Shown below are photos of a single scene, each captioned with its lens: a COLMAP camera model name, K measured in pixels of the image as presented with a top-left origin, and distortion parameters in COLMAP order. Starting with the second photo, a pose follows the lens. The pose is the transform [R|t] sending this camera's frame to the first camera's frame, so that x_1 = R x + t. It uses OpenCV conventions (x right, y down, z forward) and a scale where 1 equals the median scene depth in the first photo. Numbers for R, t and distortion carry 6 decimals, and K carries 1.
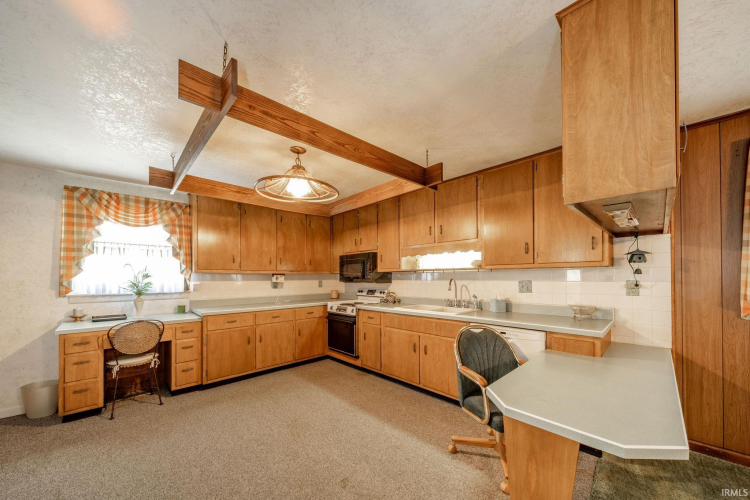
lens RADIAL K [[273.9, 0, 376.2], [0, 273.9, 275.8], [0, 0, 1]] dist [-0.000434, -0.000136]
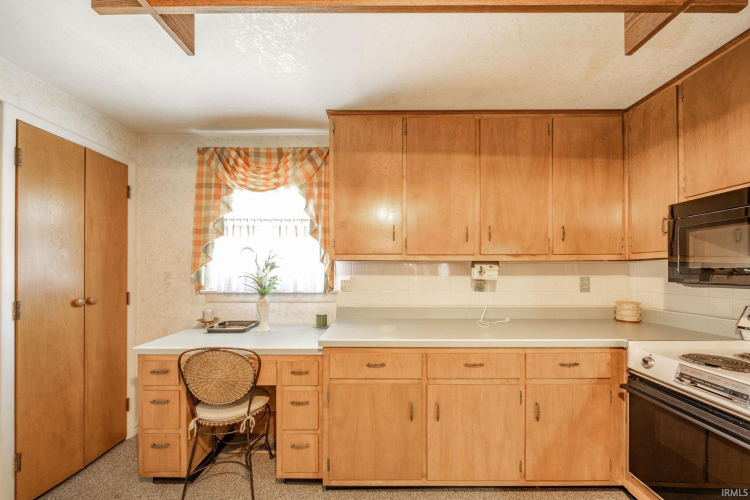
lens RADIAL K [[271.2, 0, 375.7], [0, 271.2, 269.7], [0, 0, 1]] dist [-0.000182, -0.000107]
pose [[0.717724, 0.002178, -0.696324, -0.225306], [-0.000016, 0.999995, 0.003111, 0.006911], [0.696328, -0.002221, 0.717721, 0.719821]]
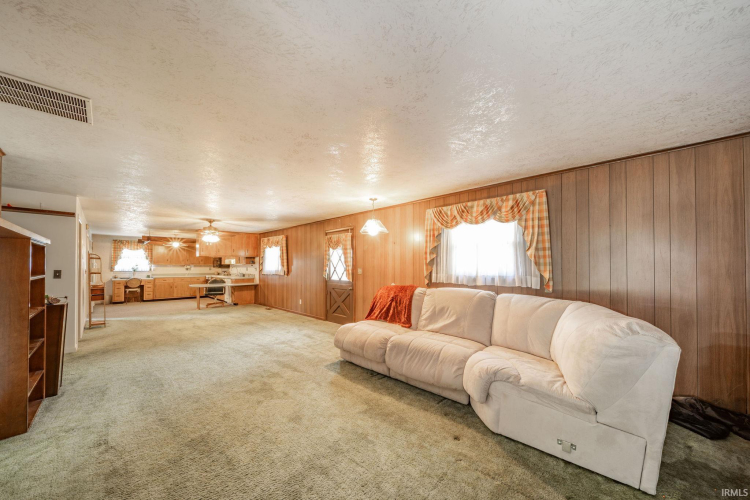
lens RADIAL K [[266.2, 0, 371.5], [0, 266.2, 260.5], [0, 0, 1]] dist [0.008105, -0.000023]
pose [[0.999704, 0.006001, 0.023578, 1.870480], [-0.005608, 0.999845, -0.016695, -0.021023], [-0.023674, 0.016557, 0.999583, -2.245681]]
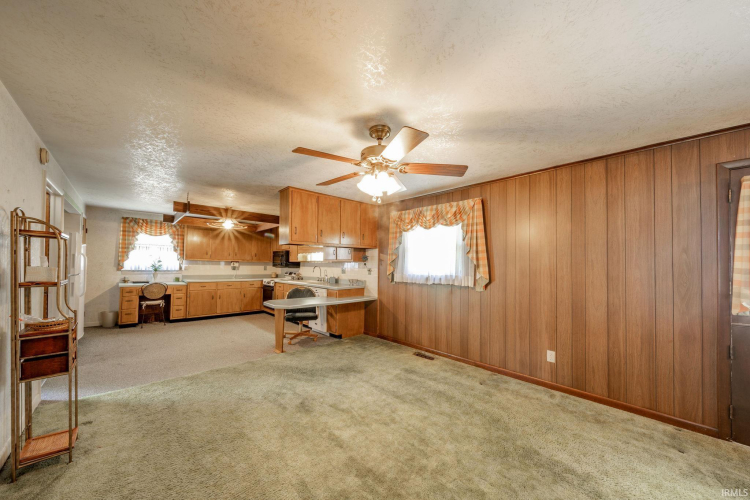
lens RADIAL K [[269.6, 0, 372.2], [0, 269.6, 259.4], [0, 0, 1]] dist [-0.000280, 0.000023]
pose [[0.999649, 0.021077, -0.016048, 0.704416], [-0.021366, 0.999609, -0.018055, -0.010690], [0.015661, 0.018392, 0.999708, -0.895701]]
